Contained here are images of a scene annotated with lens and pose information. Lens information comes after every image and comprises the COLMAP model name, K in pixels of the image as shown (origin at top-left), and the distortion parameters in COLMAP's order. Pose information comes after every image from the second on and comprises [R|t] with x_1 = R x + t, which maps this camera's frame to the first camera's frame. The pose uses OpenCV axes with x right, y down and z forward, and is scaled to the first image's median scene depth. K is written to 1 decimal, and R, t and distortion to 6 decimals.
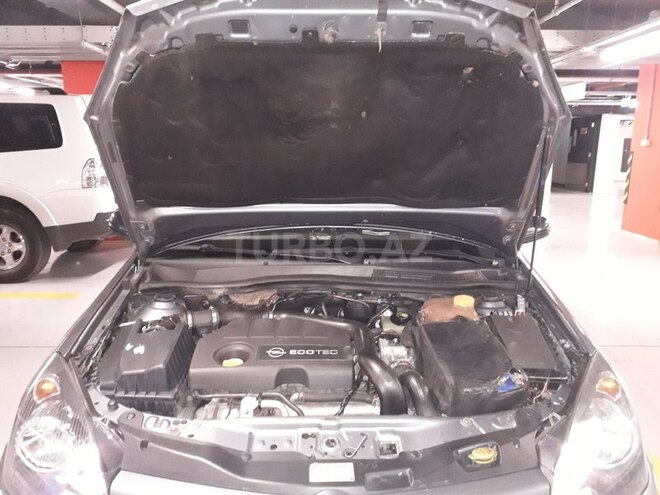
lens RADIAL K [[528.9, 0, 330.0], [0, 528.9, 247.5], [0, 0, 1]] dist [0.094208, -0.156045]
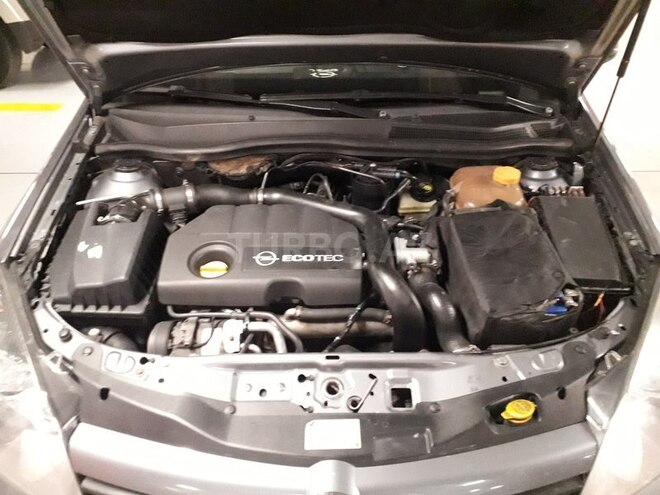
lens RADIAL K [[528.9, 0, 330.0], [0, 528.9, 247.5], [0, 0, 1]] dist [0.094208, -0.156045]
pose [[0.999772, 0.002406, -0.021208, 0.011867], [0.005966, 0.922526, 0.385889, -0.121384], [0.020493, -0.385927, 0.922302, 0.267714]]
